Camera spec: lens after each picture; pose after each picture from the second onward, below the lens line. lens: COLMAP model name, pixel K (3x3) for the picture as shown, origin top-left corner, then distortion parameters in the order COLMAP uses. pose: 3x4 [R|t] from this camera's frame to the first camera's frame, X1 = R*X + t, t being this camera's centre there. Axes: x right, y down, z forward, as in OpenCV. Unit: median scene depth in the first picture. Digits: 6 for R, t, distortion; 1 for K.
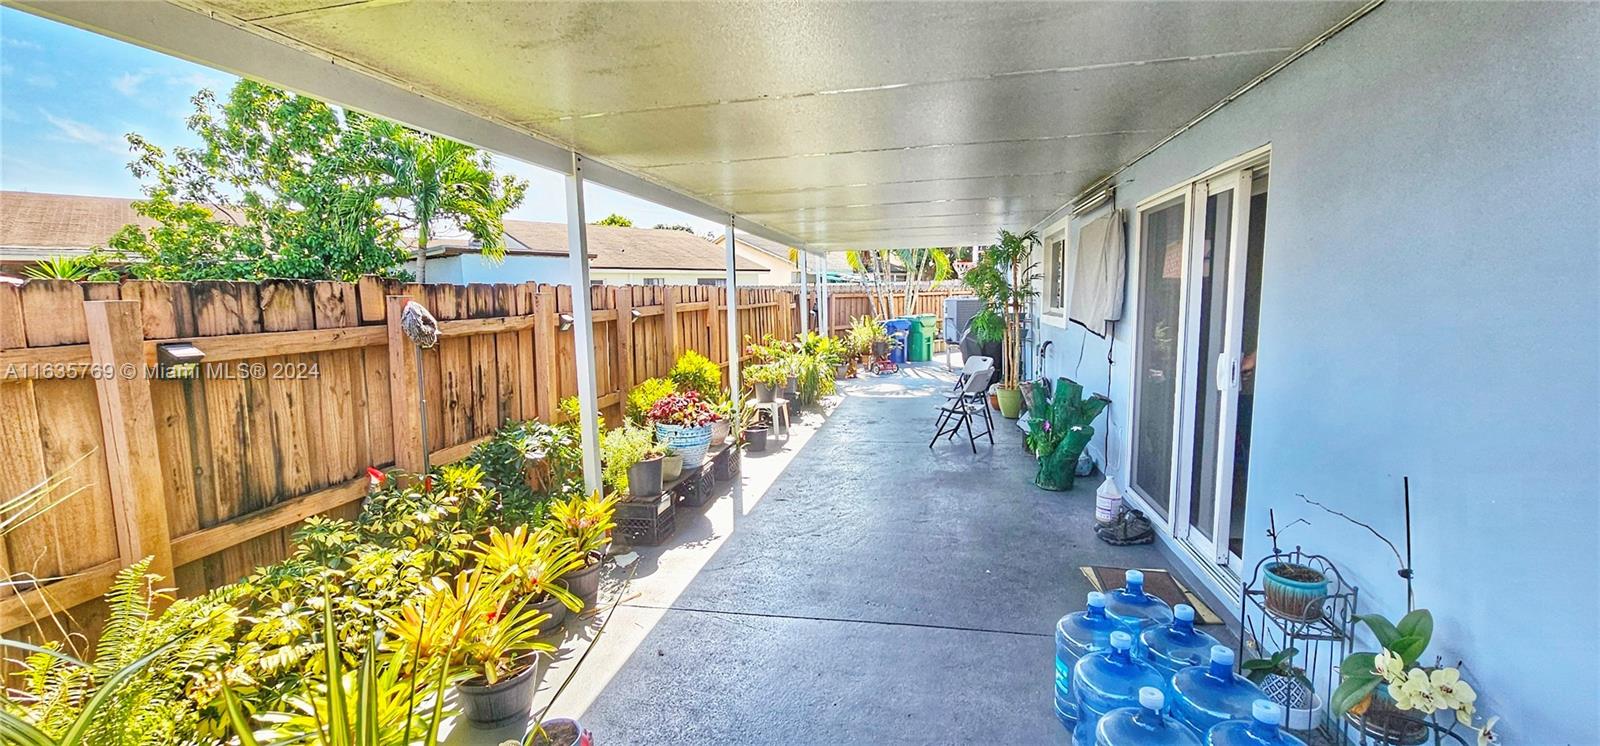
lens RADIAL K [[656.1, 0, 797.5], [0, 656.1, 370.3], [0, 0, 1]] dist [0.000545, -0.001281]
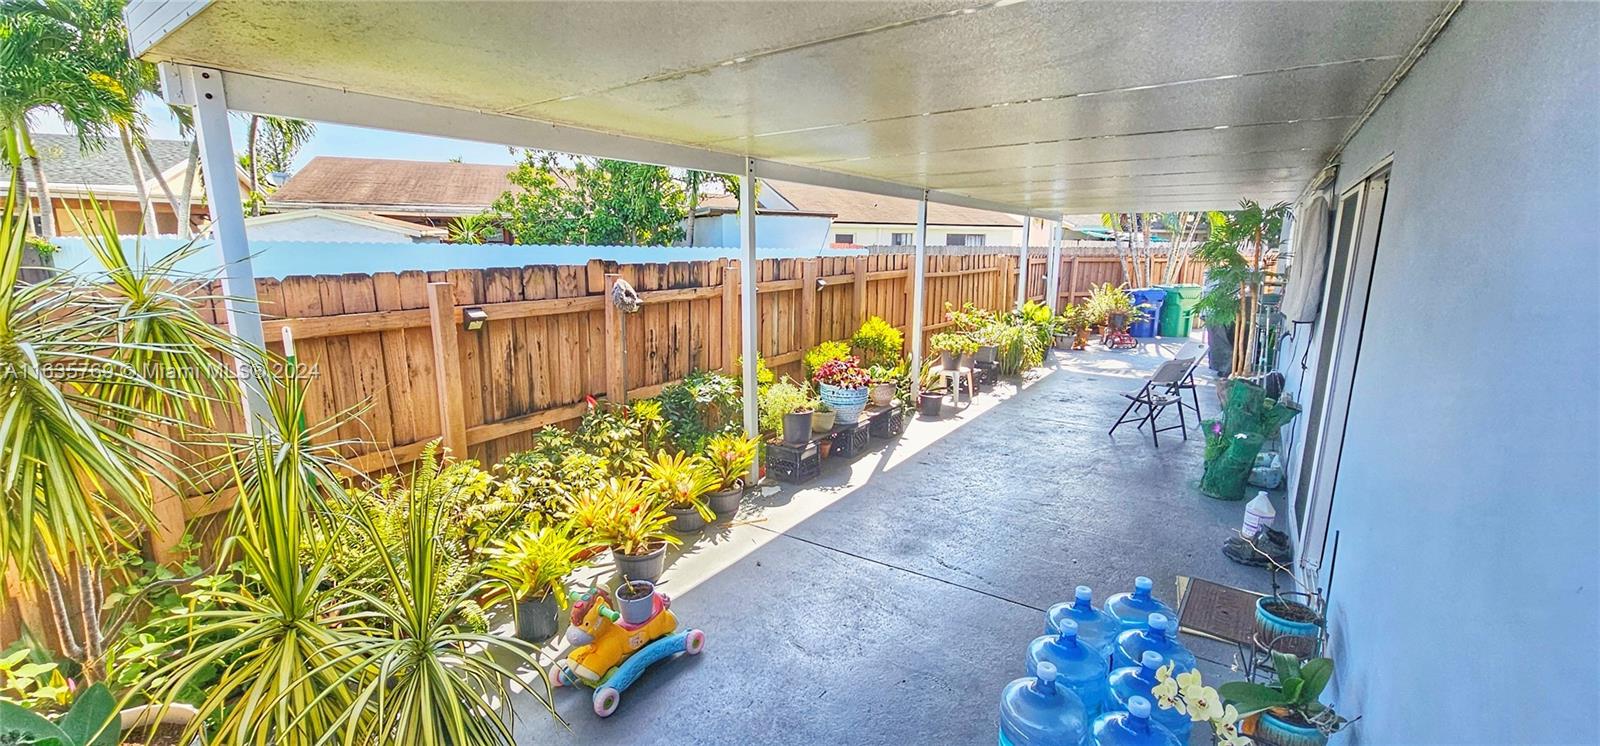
lens RADIAL K [[656.1, 0, 795.4], [0, 656.1, 367.4], [0, 0, 1]] dist [0.000545, -0.001281]
pose [[0.920490, 0.097343, -0.378446, 0.230728], [-0.070150, 0.993906, 0.085025, -0.051250], [0.384417, -0.051716, 0.921710, -0.107068]]
